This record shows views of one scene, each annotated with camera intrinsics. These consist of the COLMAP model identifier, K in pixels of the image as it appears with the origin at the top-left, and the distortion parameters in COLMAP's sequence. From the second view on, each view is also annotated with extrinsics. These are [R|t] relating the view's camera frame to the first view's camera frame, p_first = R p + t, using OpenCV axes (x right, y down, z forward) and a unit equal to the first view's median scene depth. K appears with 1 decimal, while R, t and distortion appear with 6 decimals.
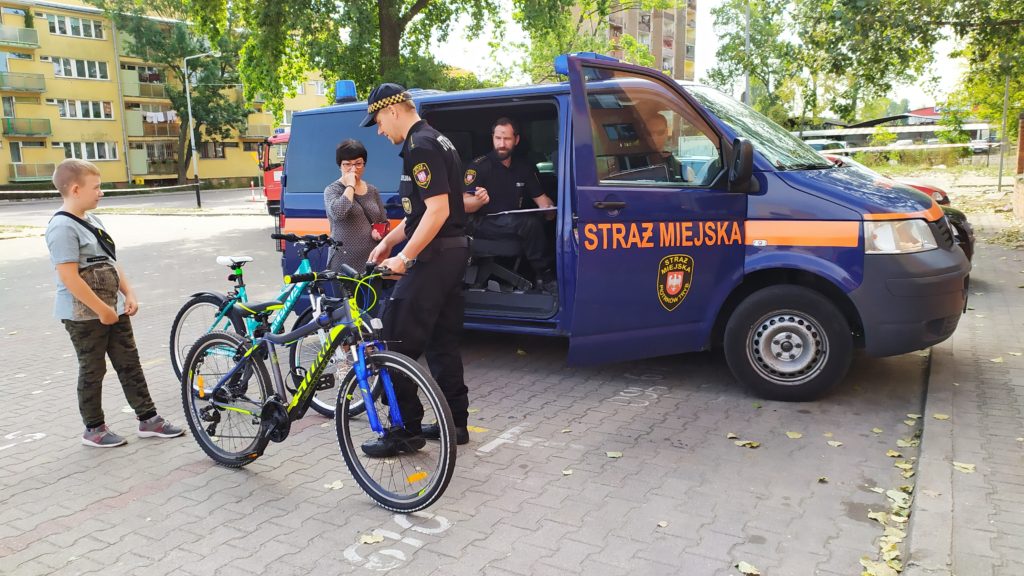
lens RADIAL K [[760.9, 0, 513.7], [0, 760.9, 288.8], [0, 0, 1]] dist [0.059895, -0.053484]
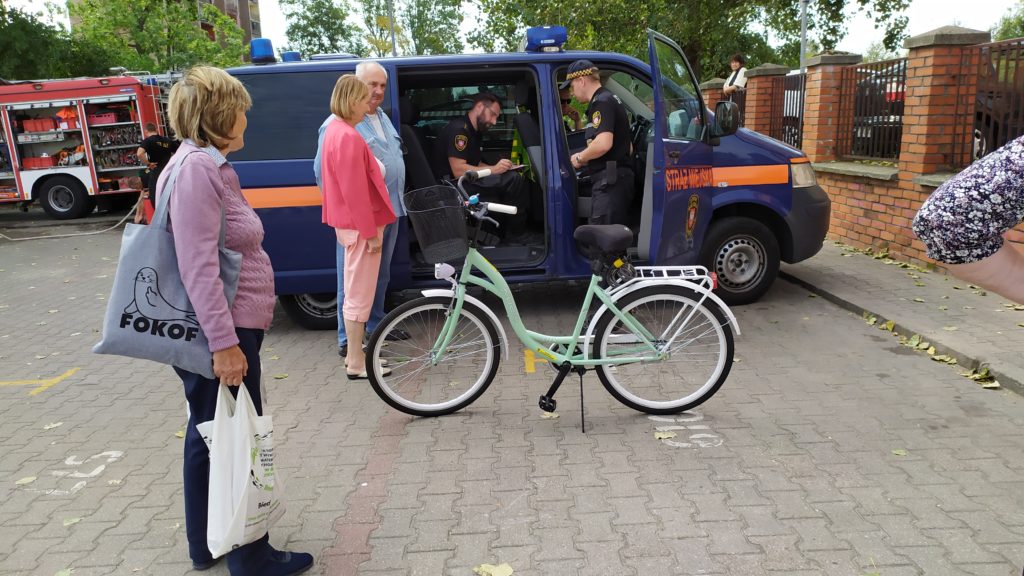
lens RADIAL K [[760.9, 0, 513.6], [0, 760.9, 286.7], [0, 0, 1]] dist [0.059895, -0.053484]
pose [[0.853644, -0.108175, 0.509500, -0.532366], [0.097703, 0.994088, 0.047363, 0.012788], [-0.511611, 0.009349, 0.859166, 0.058813]]
